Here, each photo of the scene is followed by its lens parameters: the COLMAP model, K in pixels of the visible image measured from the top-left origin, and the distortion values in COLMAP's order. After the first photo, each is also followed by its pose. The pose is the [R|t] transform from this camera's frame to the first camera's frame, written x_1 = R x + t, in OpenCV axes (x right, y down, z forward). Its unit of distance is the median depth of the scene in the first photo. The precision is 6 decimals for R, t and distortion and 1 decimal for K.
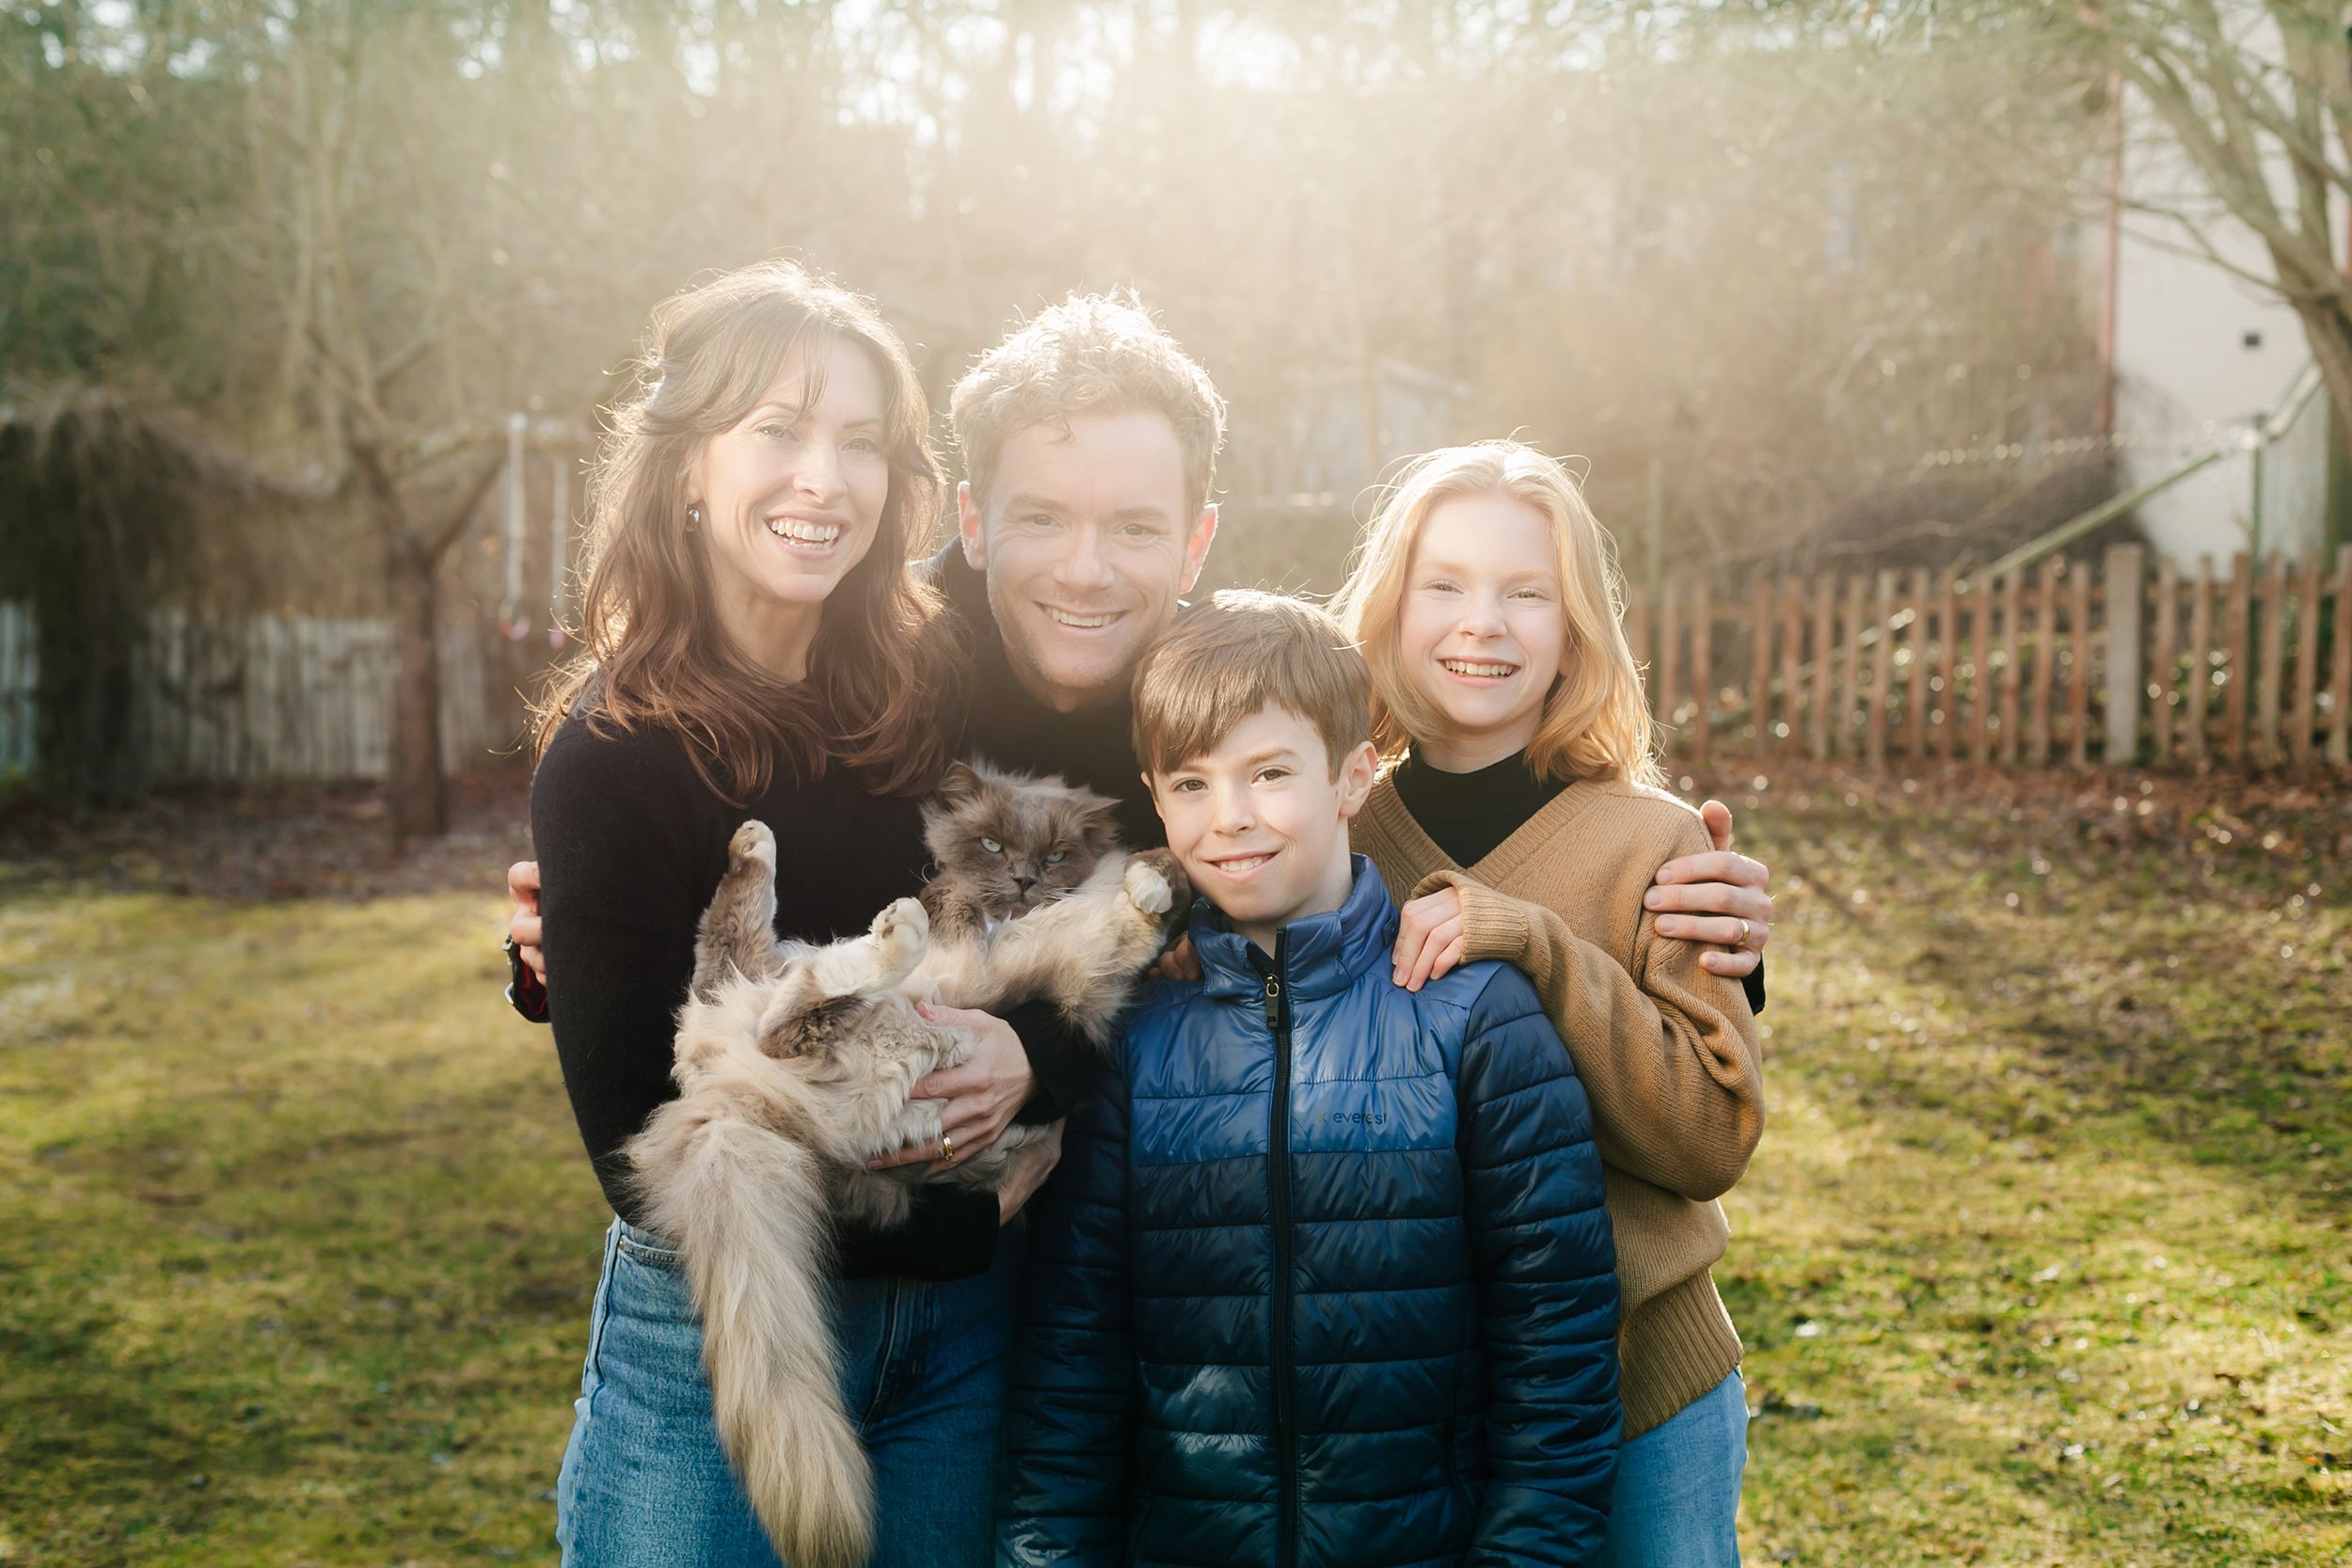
lens RADIAL K [[3389.7, 0, 1176.0], [0, 3389.7, 784.0], [0, 0, 1]] dist [-0.009271, -0.078643]
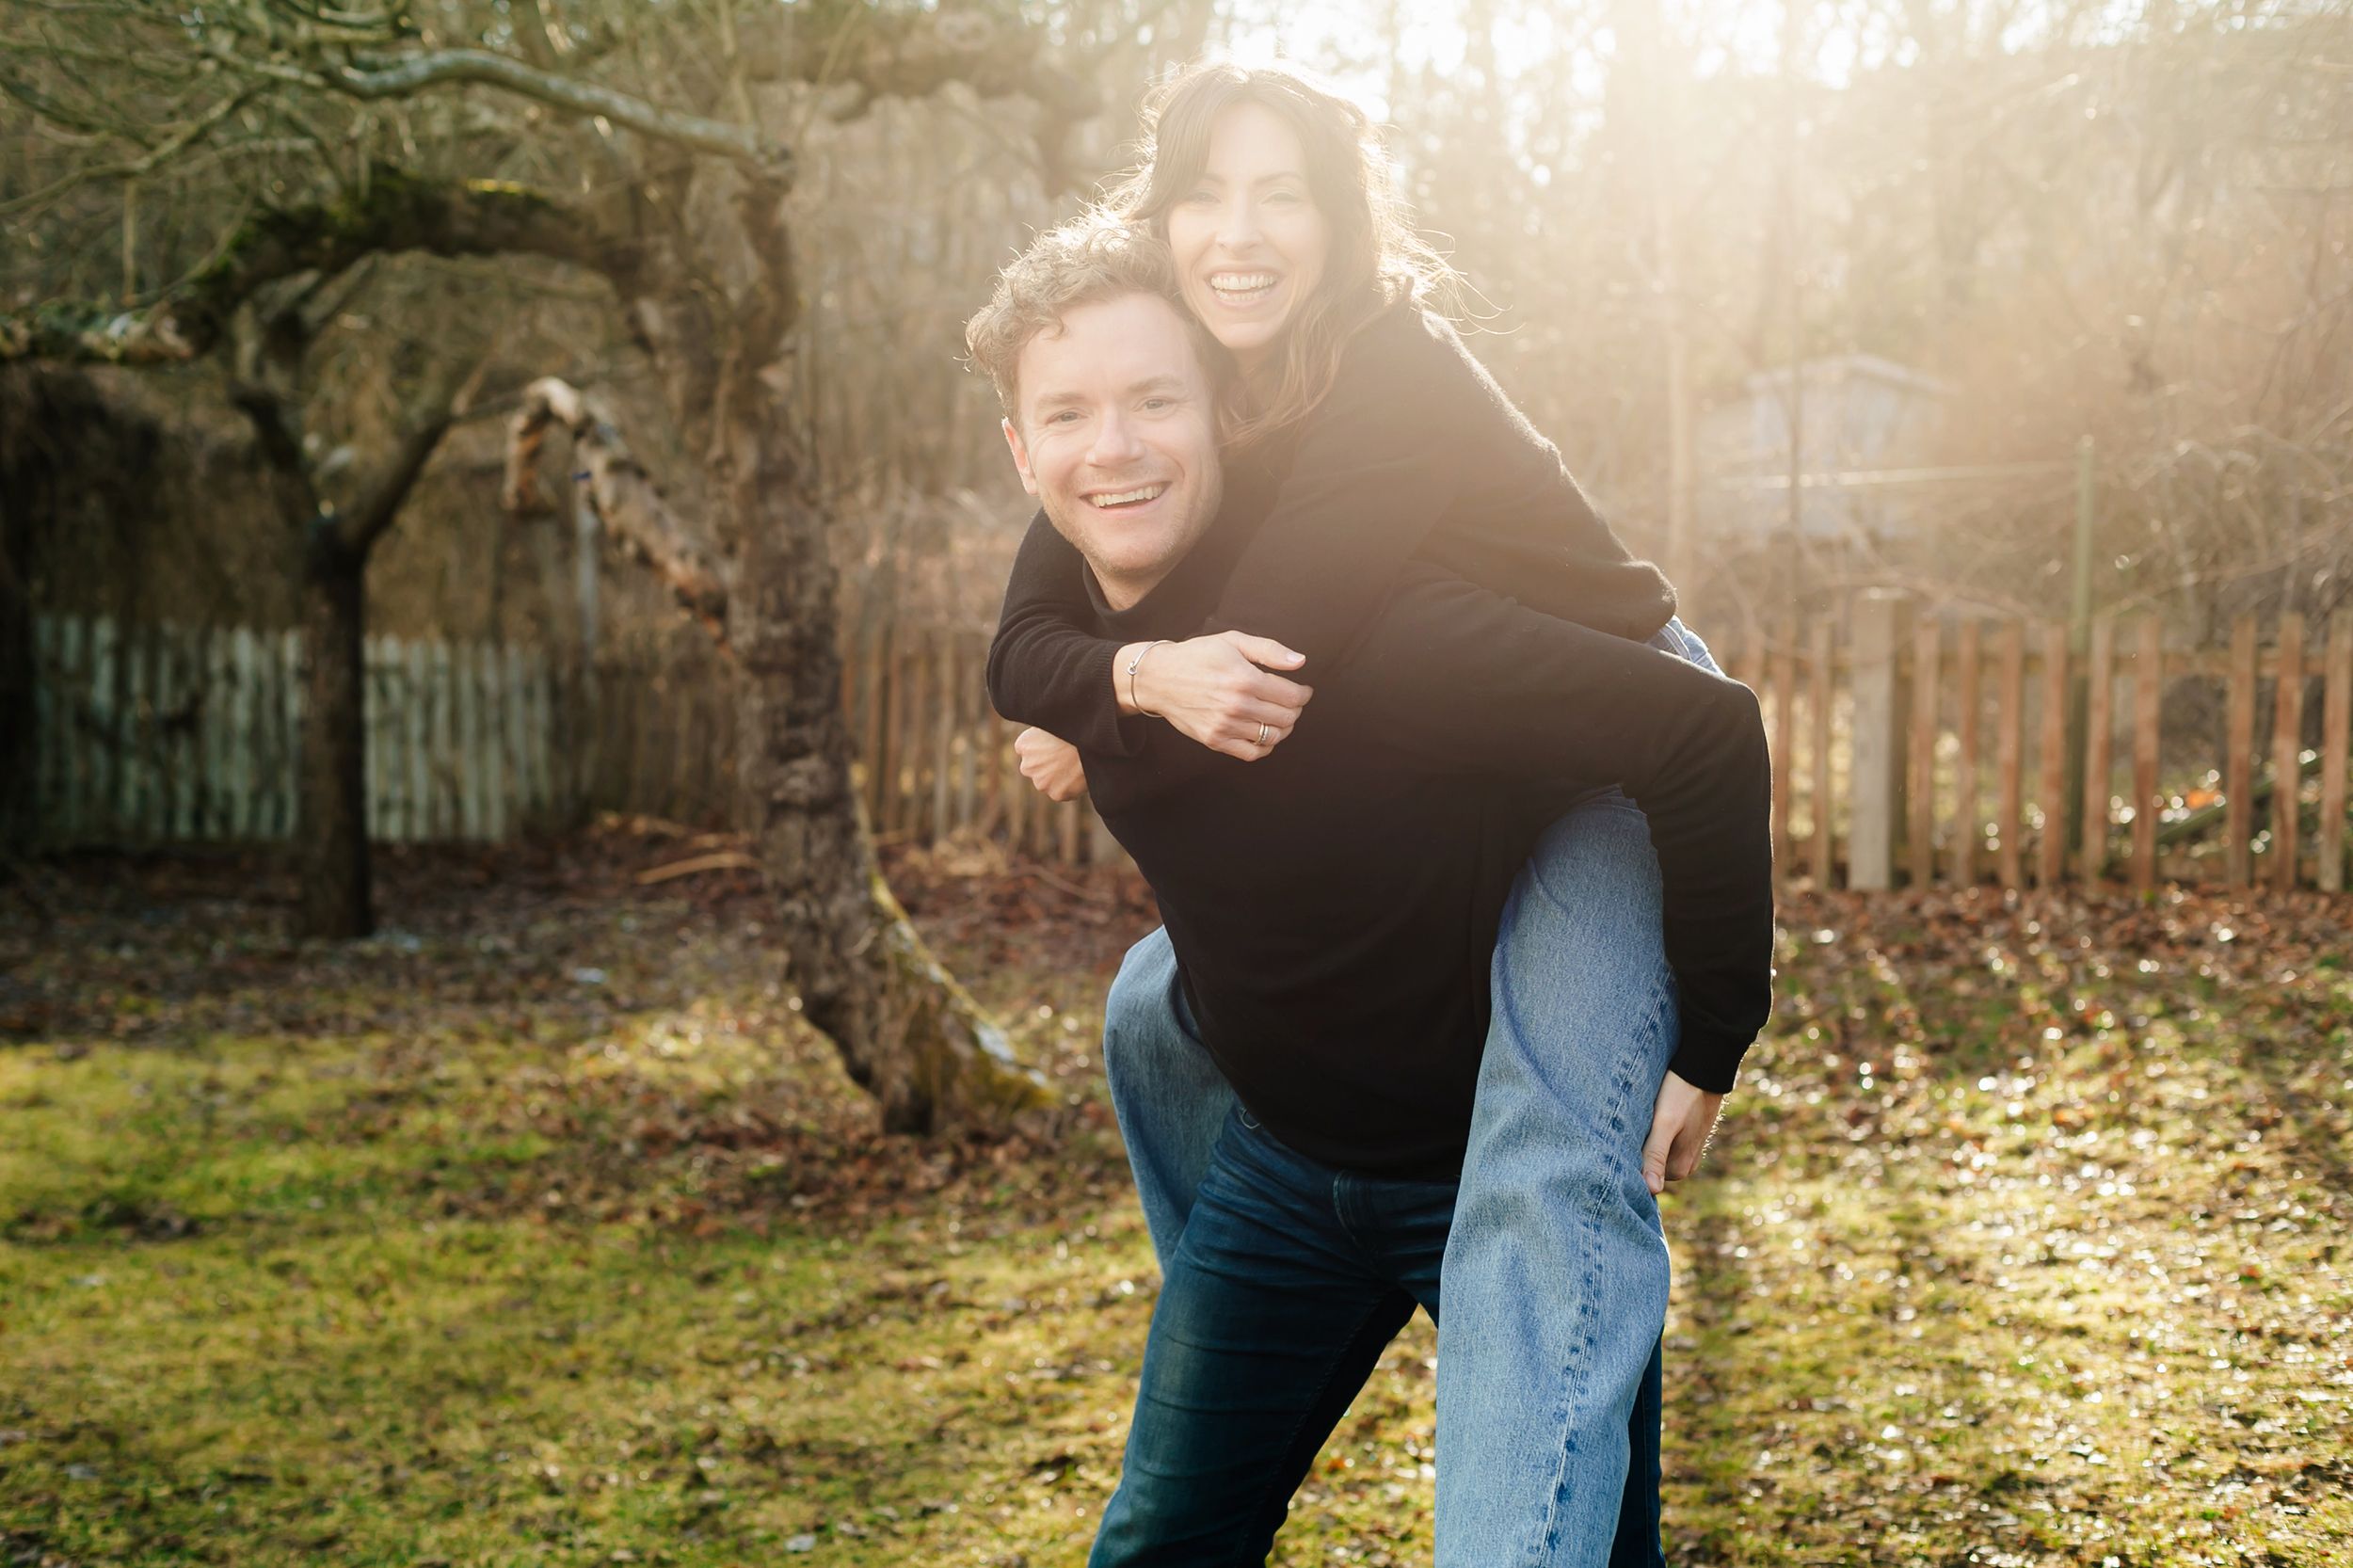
lens RADIAL K [[3500.7, 0, 1152.8], [0, 3500.7, 752.5], [0, 0, 1]] dist [0.003463, -0.063805]
pose [[0.987834, 0.023565, -0.153715, 0.070627], [-0.026337, 0.999525, -0.016025, -0.017709], [0.153265, 0.019879, 0.987985, 0.306299]]
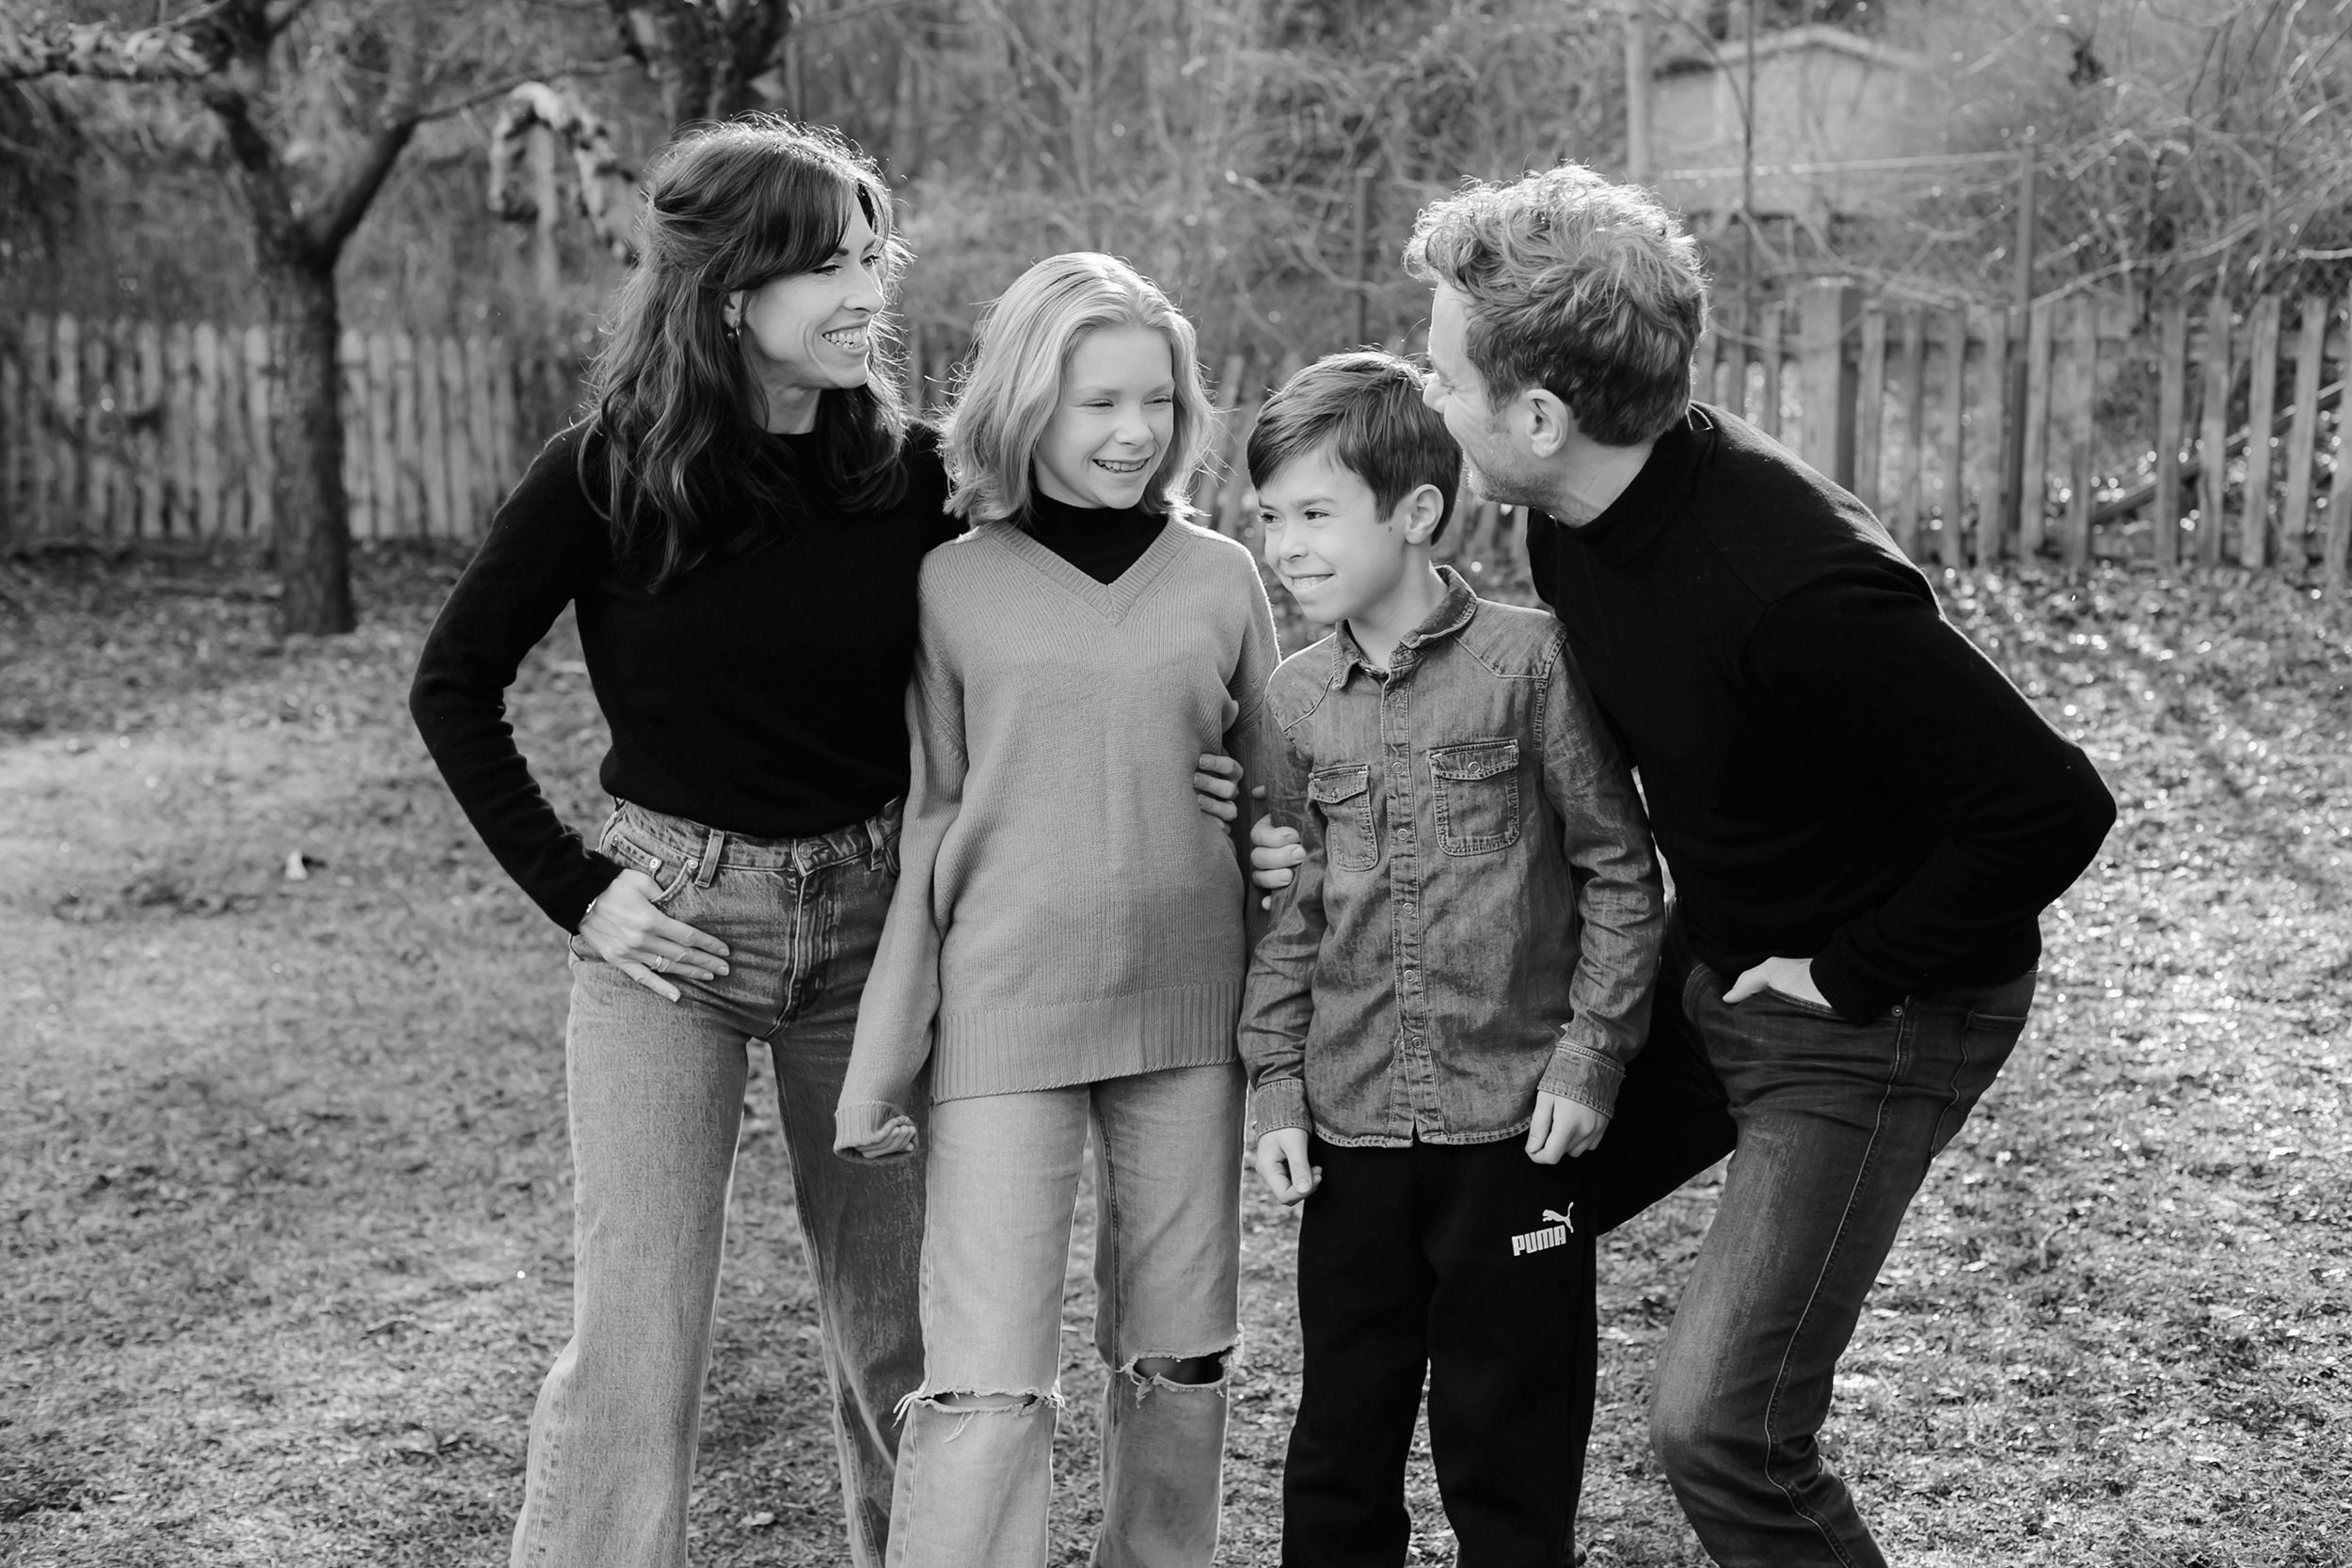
lens RADIAL K [[3605.5, 0, 1257.7], [0, 3605.5, 729.6], [0, 0, 1]] dist [0.006751, -0.106546]
pose [[0.993745, 0.023582, -0.109153, 0.072494], [-0.016666, 0.997821, 0.063845, -0.018037], [0.110421, -0.061627, 0.991972, 0.261825]]
